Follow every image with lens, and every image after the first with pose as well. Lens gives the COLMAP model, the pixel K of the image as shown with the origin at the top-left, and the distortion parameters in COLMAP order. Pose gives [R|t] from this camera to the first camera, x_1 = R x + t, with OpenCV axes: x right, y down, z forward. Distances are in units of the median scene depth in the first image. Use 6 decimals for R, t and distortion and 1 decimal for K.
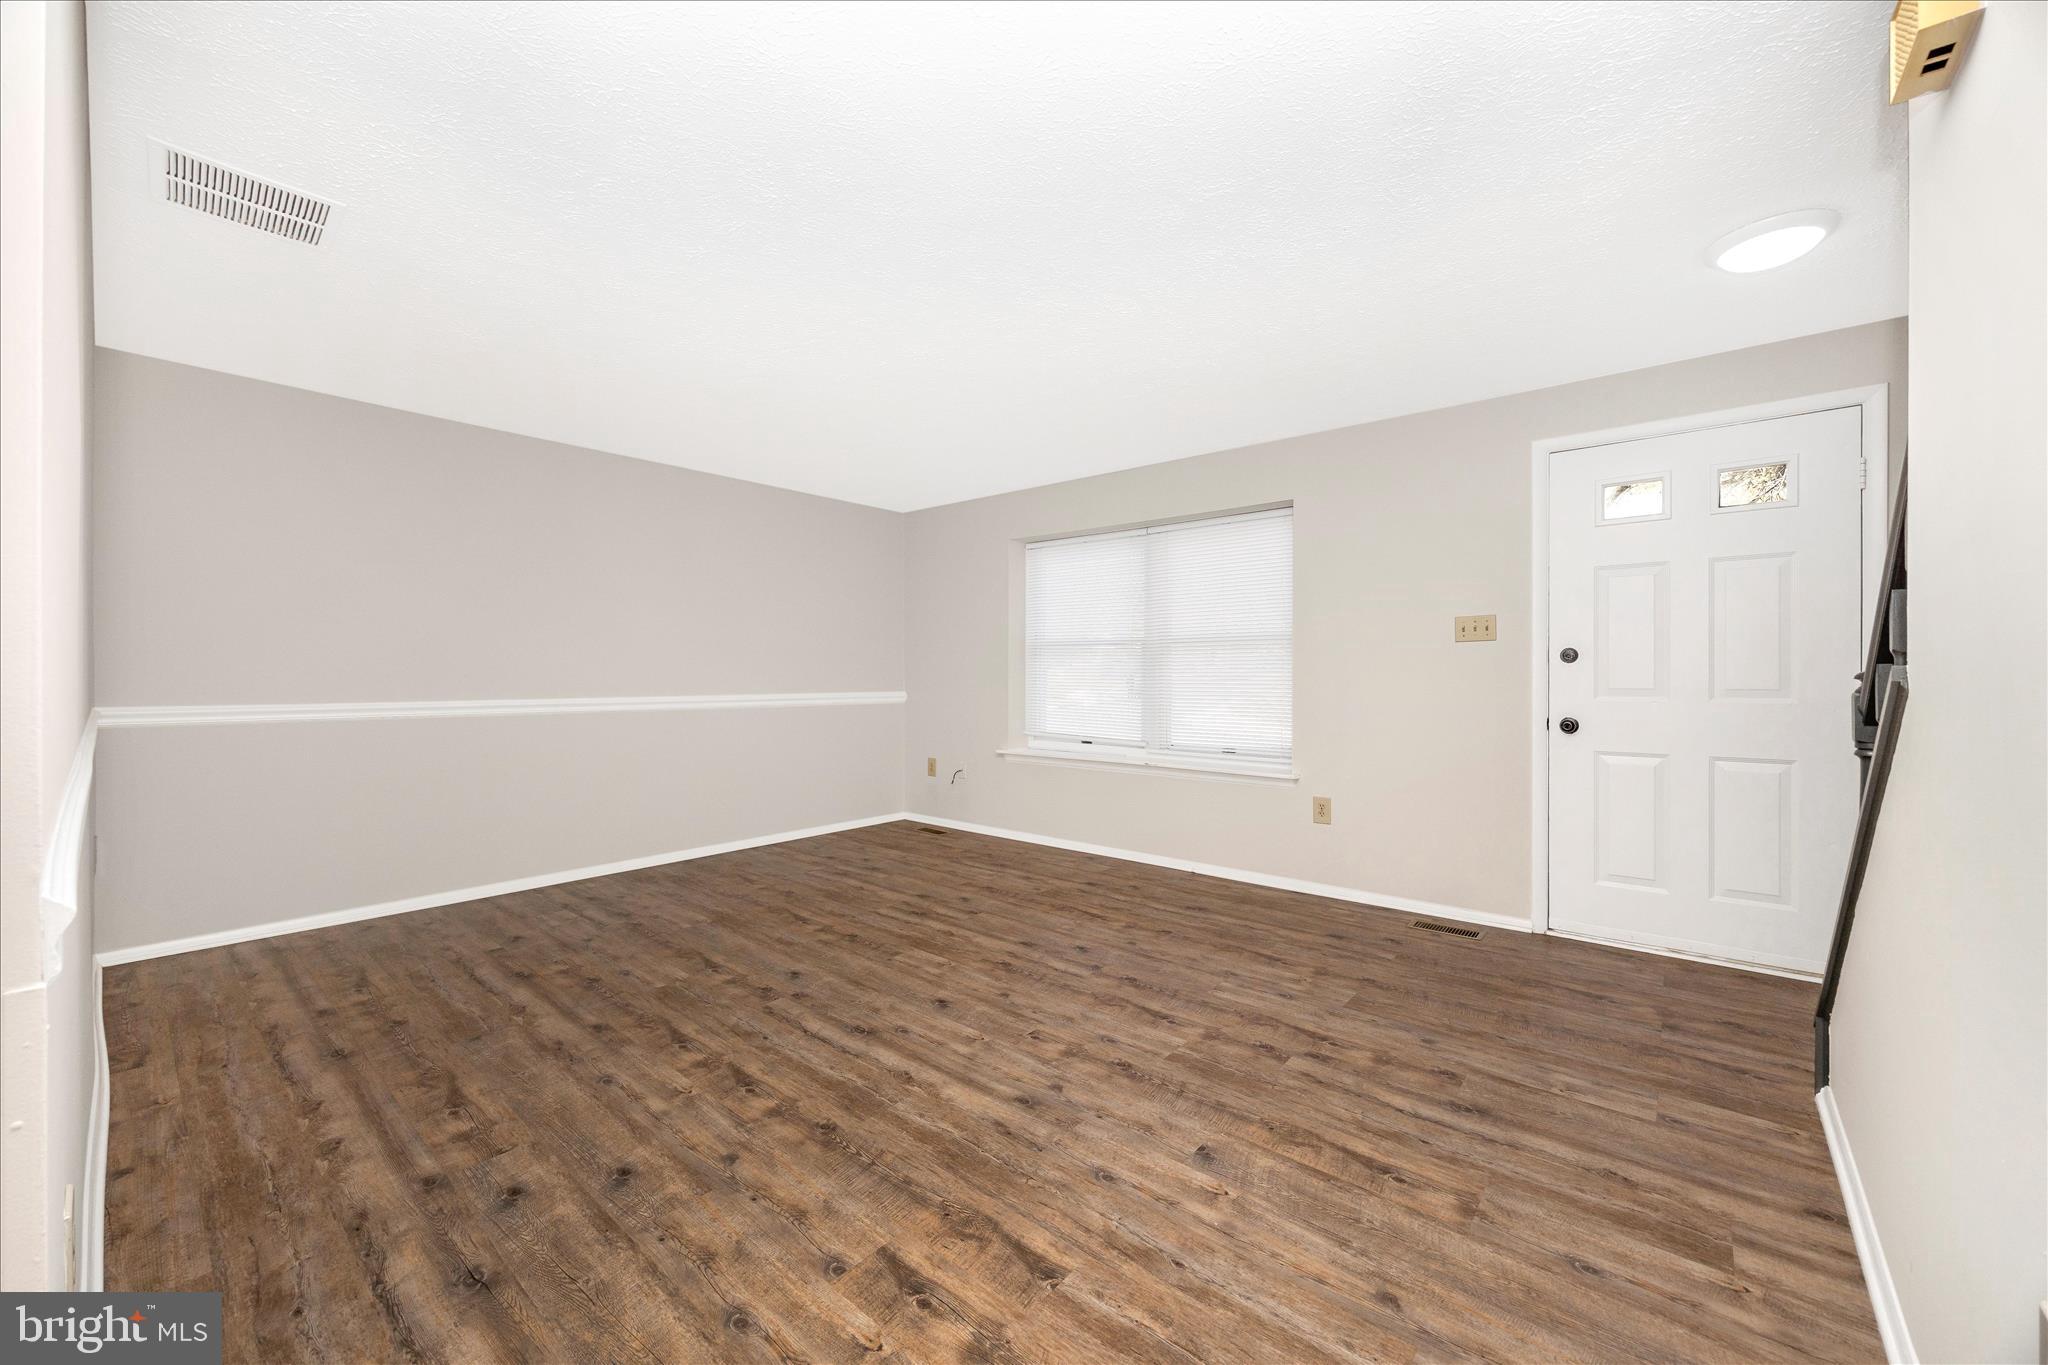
lens RADIAL K [[778.5, 0, 1028.7], [0, 778.5, 690.1], [0, 0, 1]] dist [-0.001854, 0.000336]
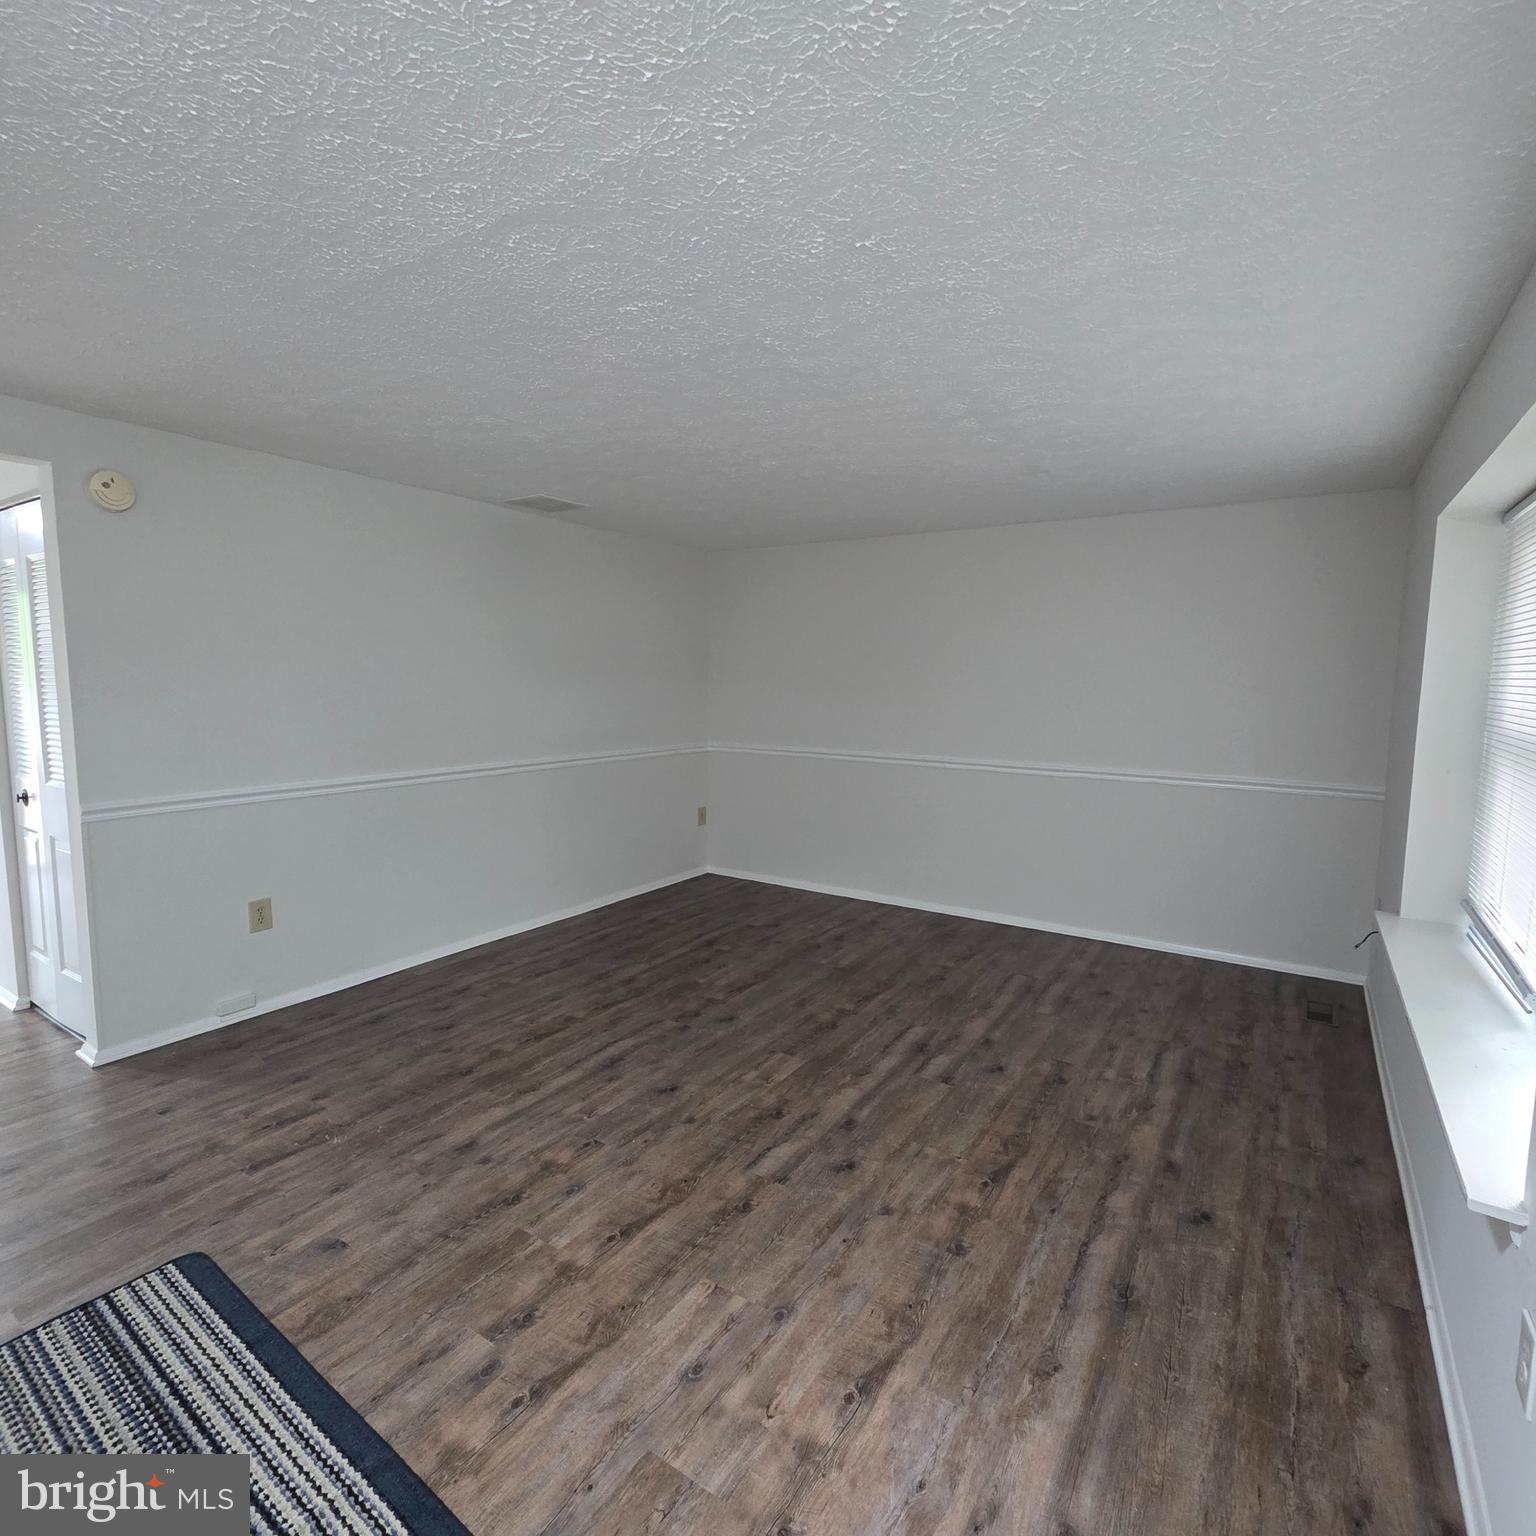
lens RADIAL K [[819.1, 0, 771.5], [0, 819.1, 766.3], [0, 0, 1]] dist [0.002591, 0.001961]
pose [[0.122274, 0.103764, -0.987057, 0.964230], [-0.032671, 0.994402, 0.100489, -0.139891], [0.991959, 0.019961, 0.124979, 1.031309]]
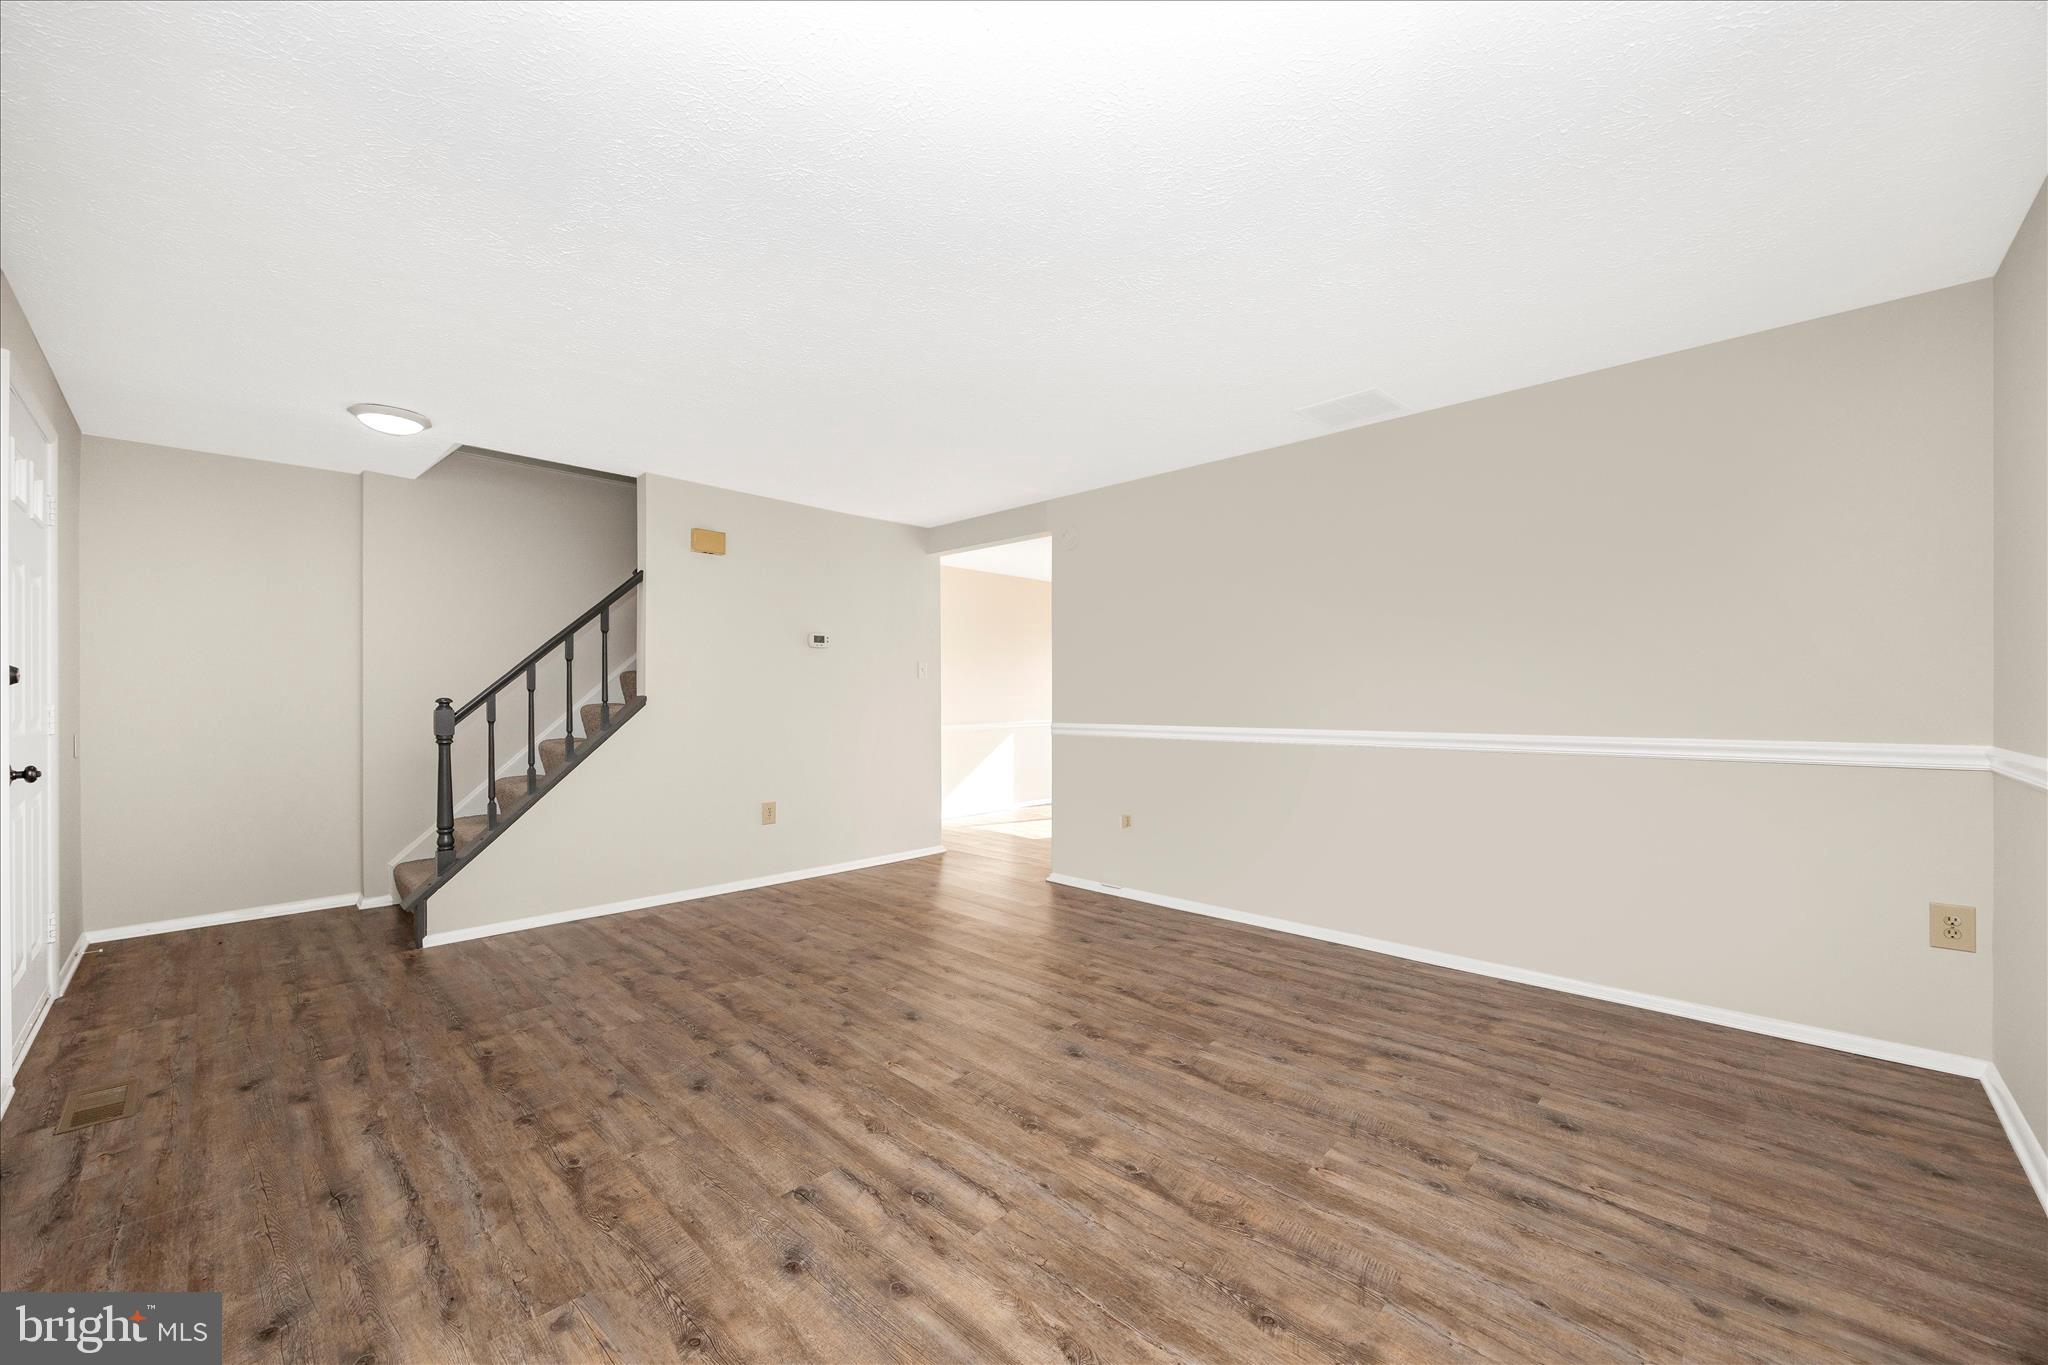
lens RADIAL K [[778.5, 0, 1028.7], [0, 778.5, 690.1], [0, 0, 1]] dist [-0.001854, 0.000336]
pose [[-0.997956, 0.002334, 0.063863, -0.347454], [0.003198, 0.999905, 0.013422, -0.048419], [-0.063826, 0.013599, -0.997868, 2.101370]]
